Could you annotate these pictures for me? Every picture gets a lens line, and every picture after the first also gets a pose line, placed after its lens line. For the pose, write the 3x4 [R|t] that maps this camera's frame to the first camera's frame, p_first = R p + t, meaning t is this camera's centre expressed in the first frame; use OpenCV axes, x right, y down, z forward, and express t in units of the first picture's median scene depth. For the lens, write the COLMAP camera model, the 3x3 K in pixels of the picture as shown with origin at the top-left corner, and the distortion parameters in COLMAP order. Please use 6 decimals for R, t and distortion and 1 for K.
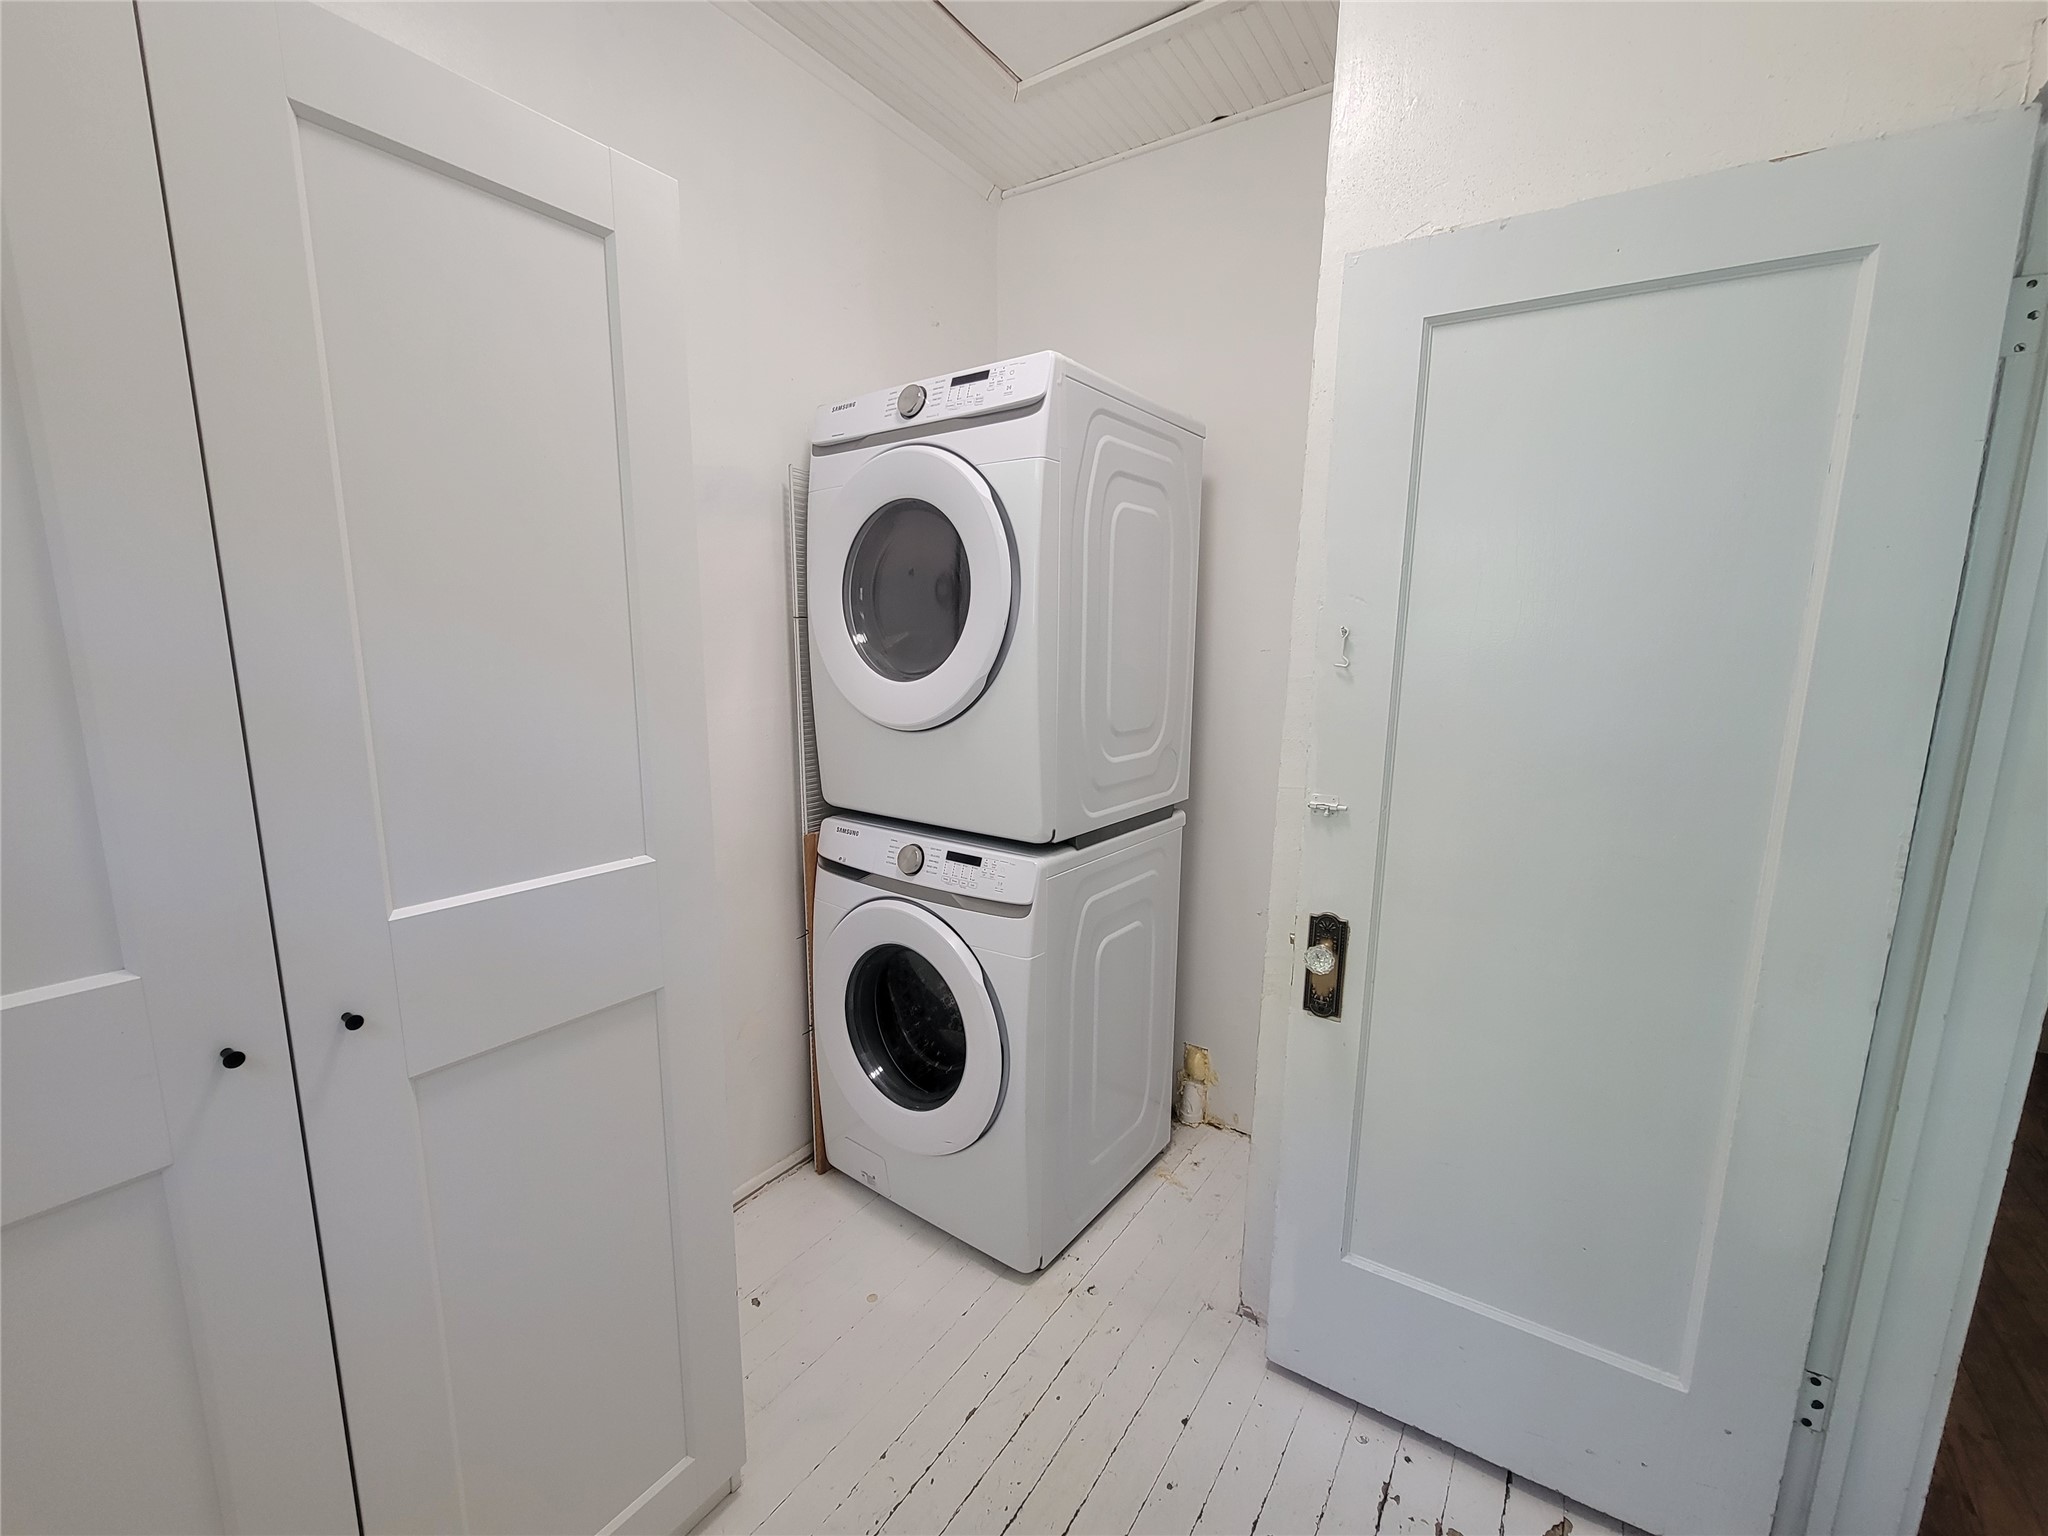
lens RADIAL K [[837.8, 0, 1016.3], [0, 837.8, 784.4], [0, 0, 1]] dist [0.000411, -0.000280]
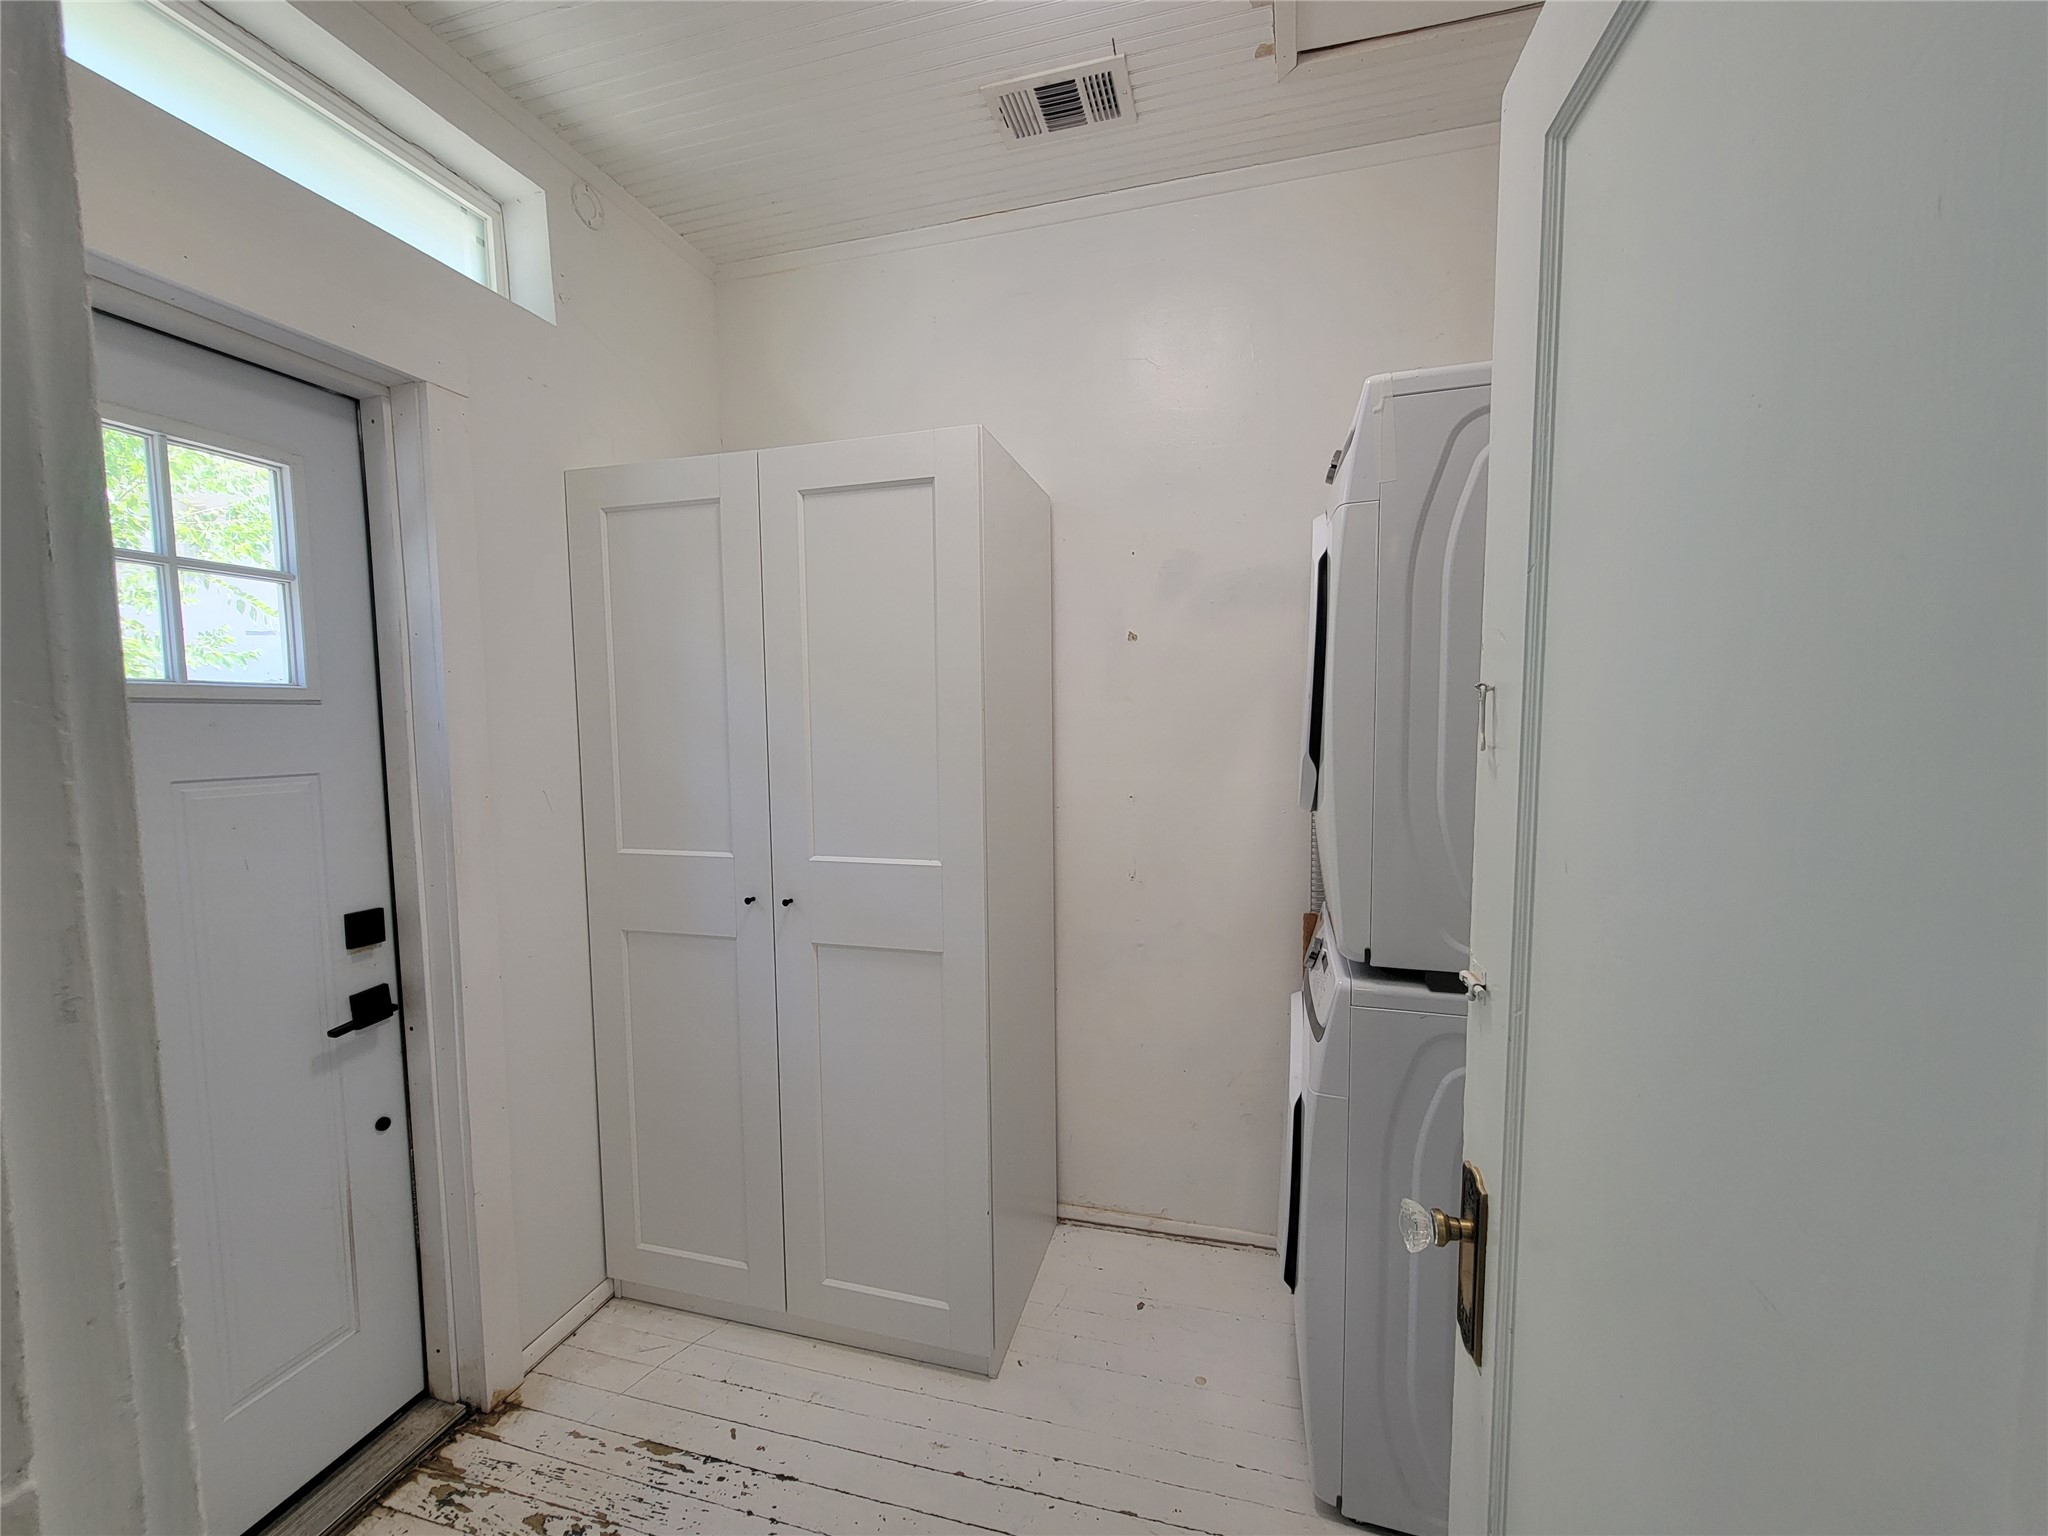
lens RADIAL K [[837.8, 0, 1016.3], [0, 837.8, 784.4], [0, 0, 1]] dist [0.000411, -0.000280]
pose [[0.324299, 0.059185, -0.944101, 1.177243], [-0.148402, 0.988866, 0.011016, -0.103127], [0.934241, 0.136534, 0.329471, 0.693802]]
